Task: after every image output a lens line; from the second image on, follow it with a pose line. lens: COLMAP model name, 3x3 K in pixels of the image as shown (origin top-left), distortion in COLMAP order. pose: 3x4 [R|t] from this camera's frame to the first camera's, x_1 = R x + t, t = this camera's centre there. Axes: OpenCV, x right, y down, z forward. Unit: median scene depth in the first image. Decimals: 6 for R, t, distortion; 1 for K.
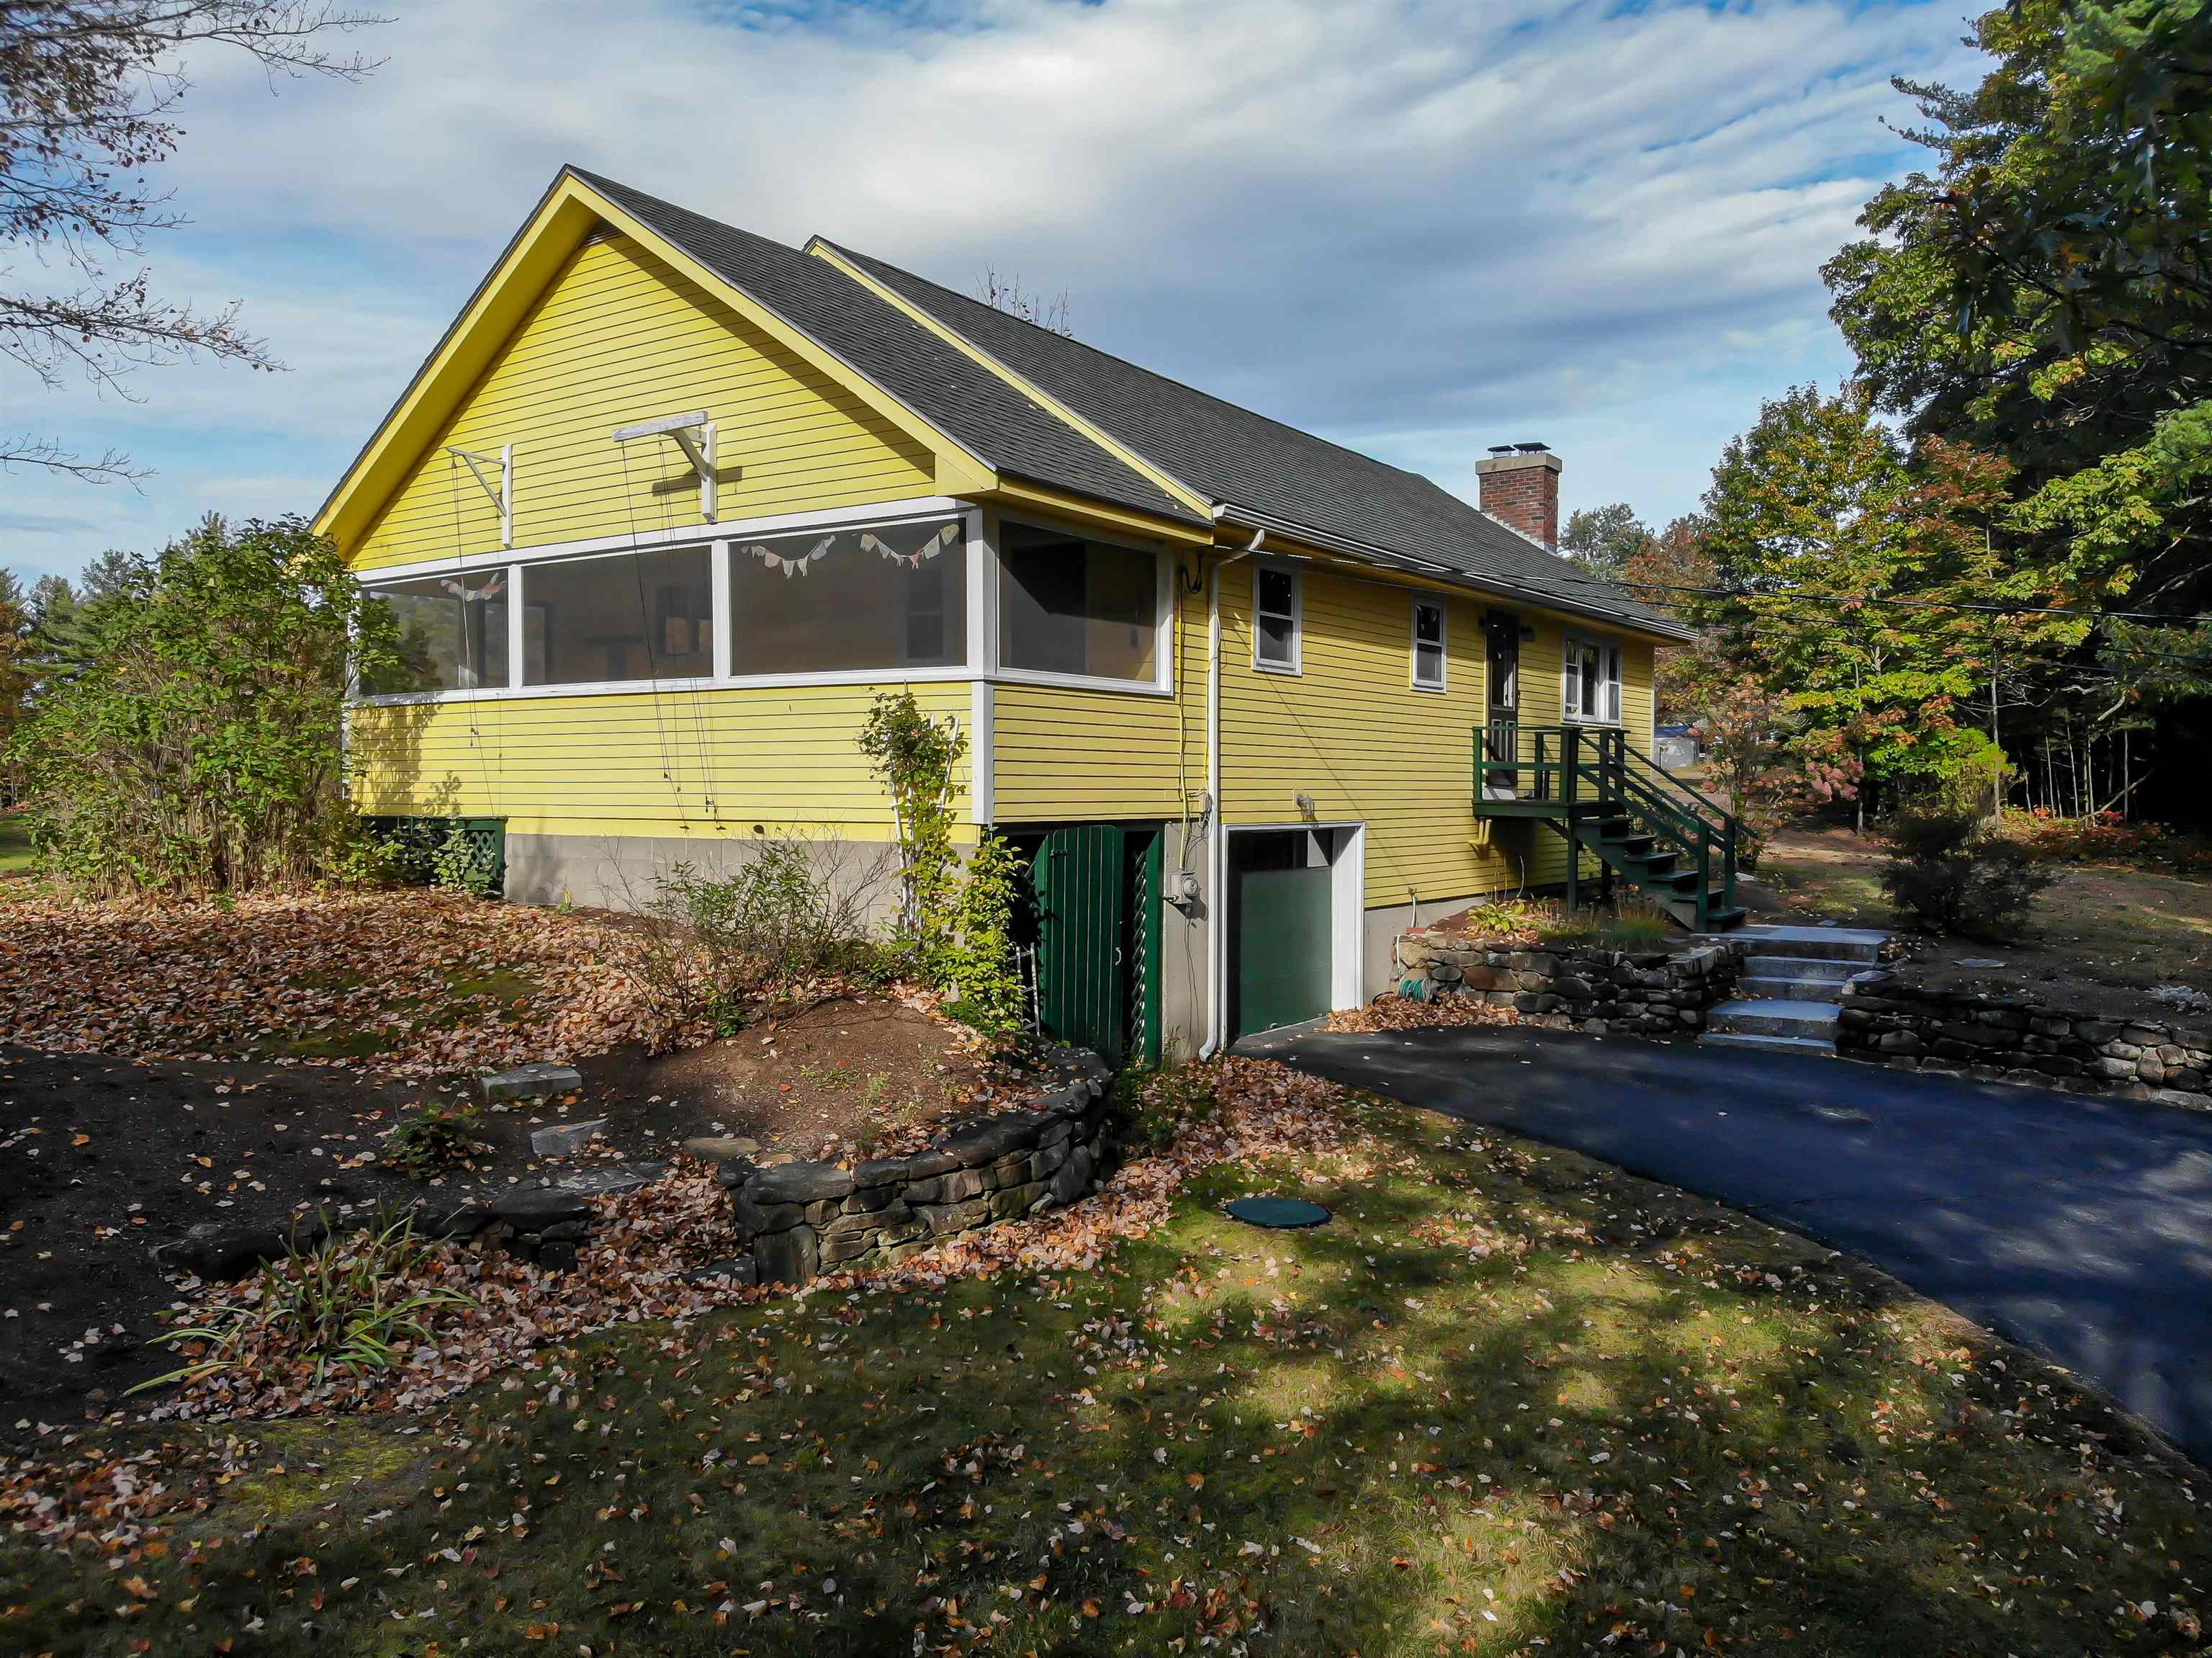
lens RADIAL K [[1632.2, 0, 1114.1], [0, 1632.2, 798.0], [0, 0, 1]] dist [0.052574, -0.132953]
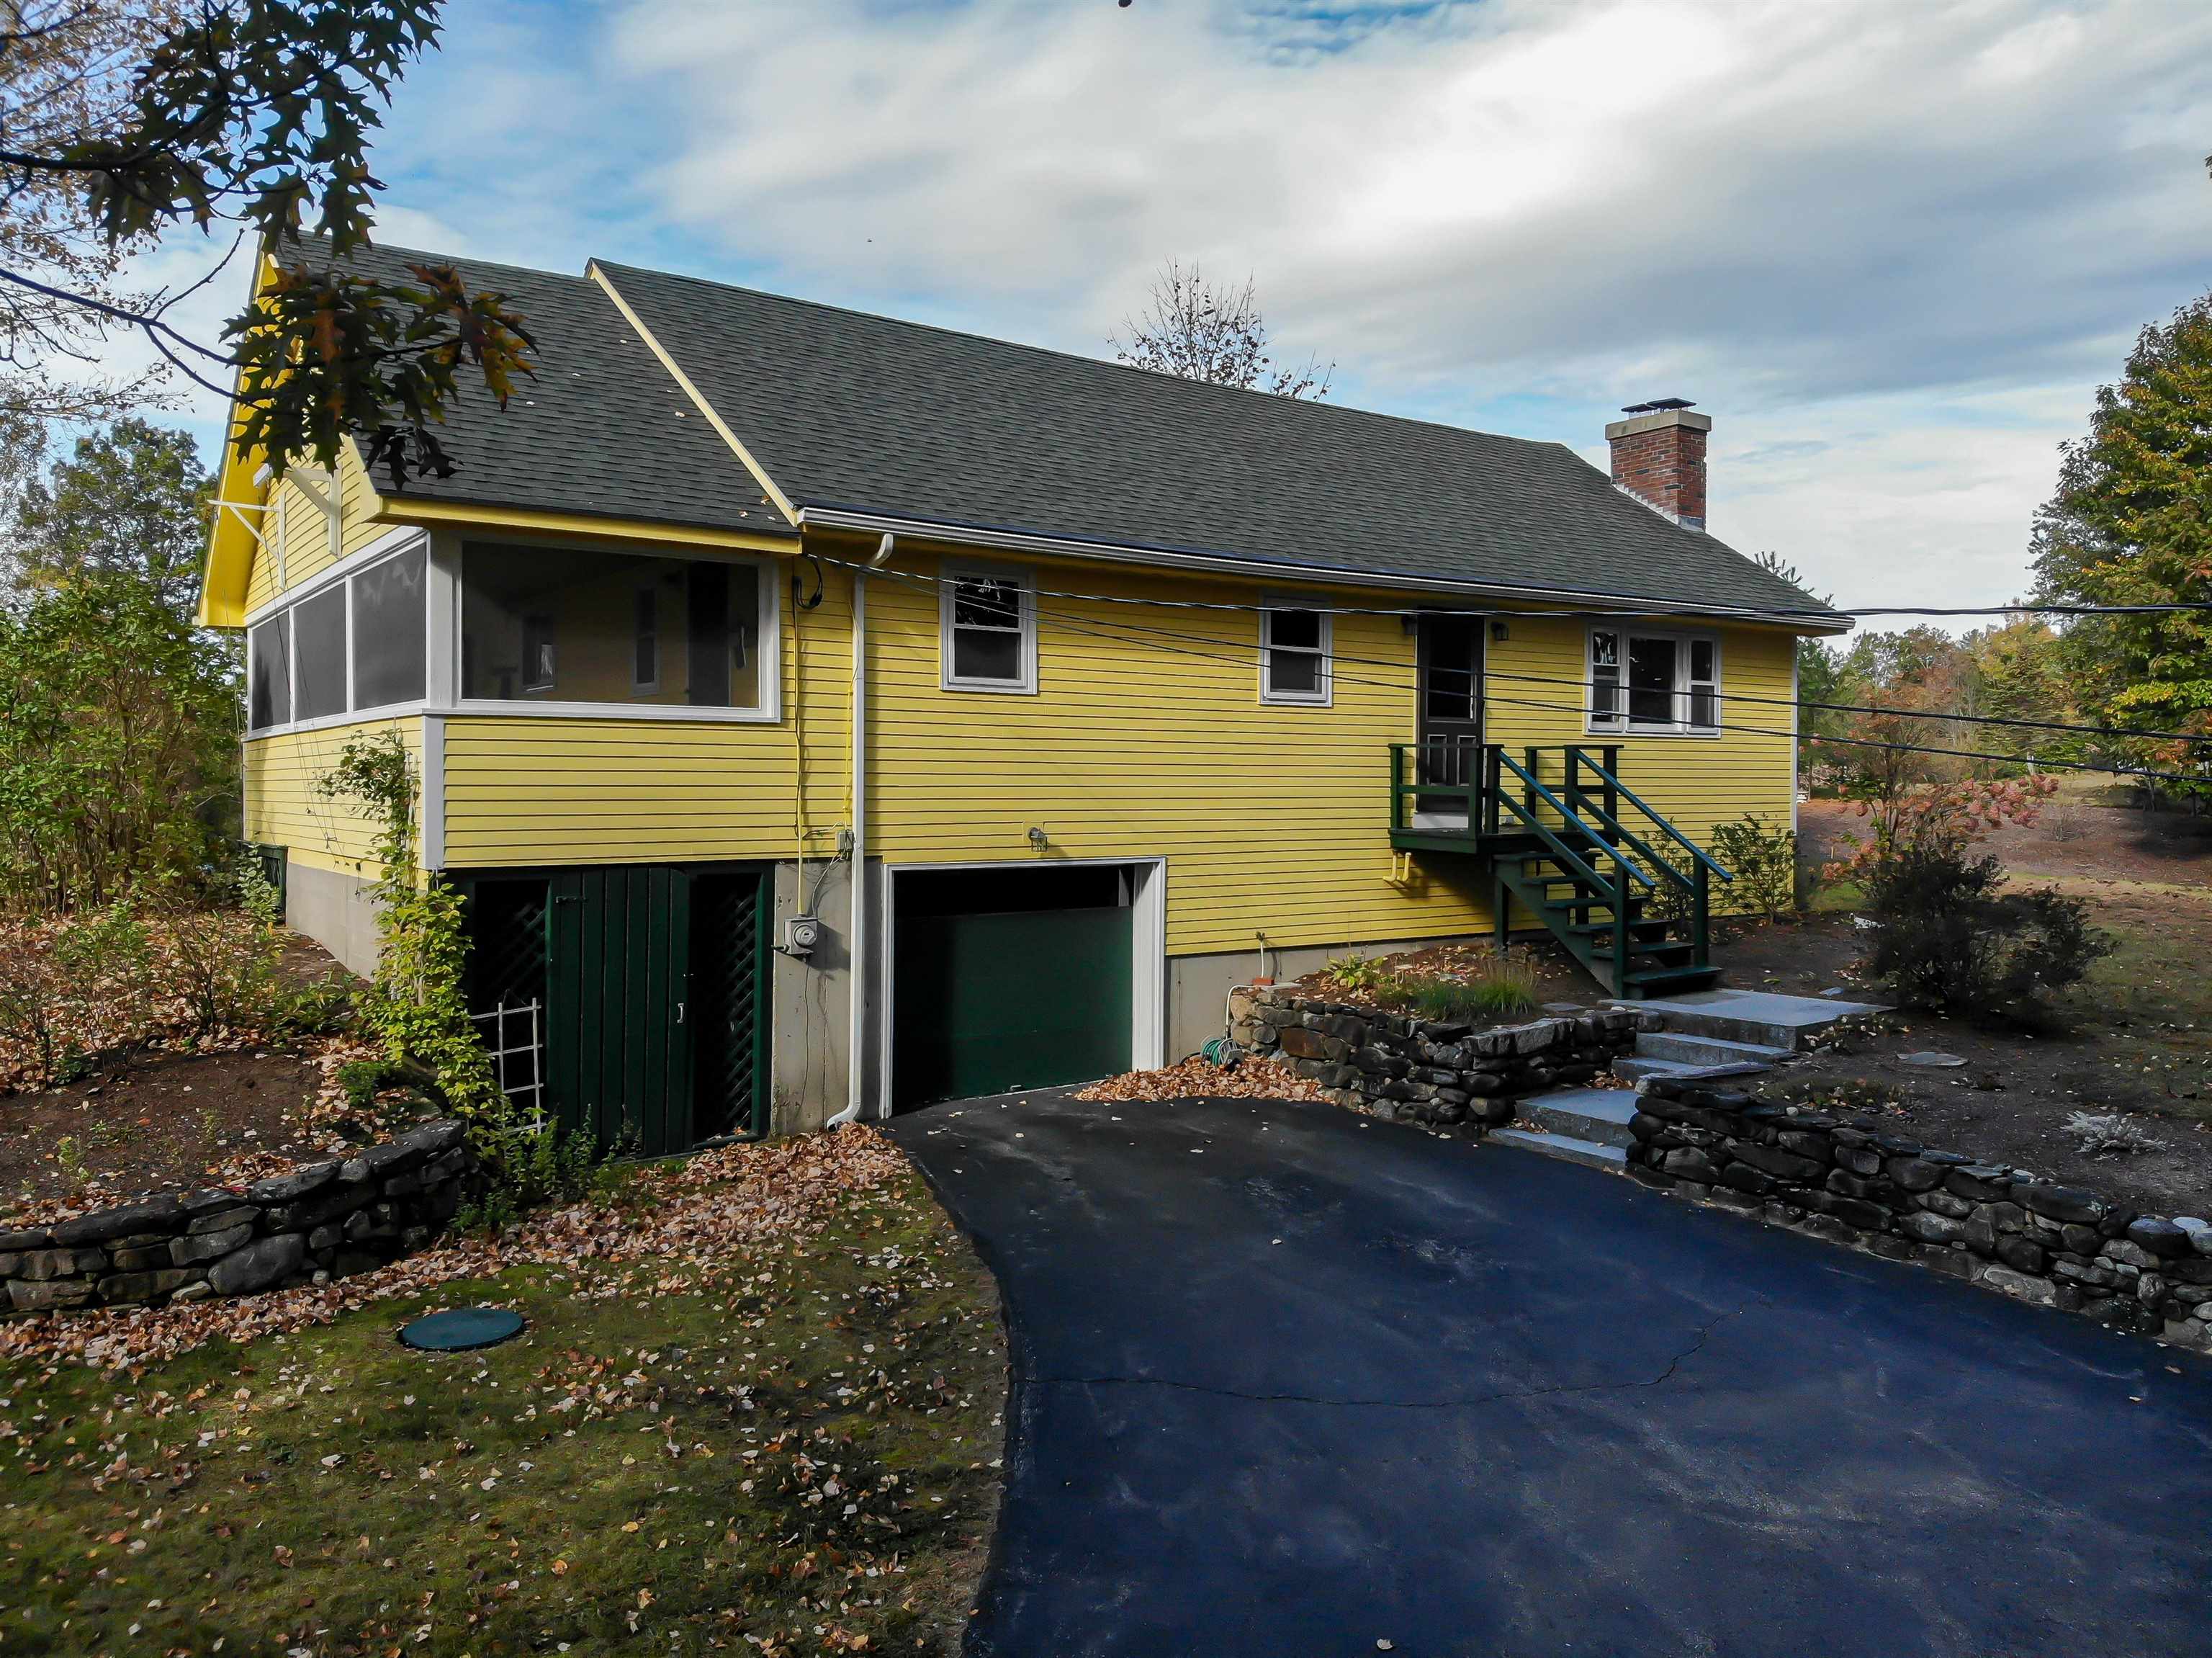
lens RADIAL K [[1598.8, 0, 1106.0], [0, 1598.8, 829.0], [0, 0, 1]] dist [0.157606, -0.364289]
pose [[0.943518, 0.005891, -0.331269, 0.477581], [0.000229, 0.999830, 0.018433, -0.019376], [0.331322, -0.017468, 0.943356, 0.207276]]
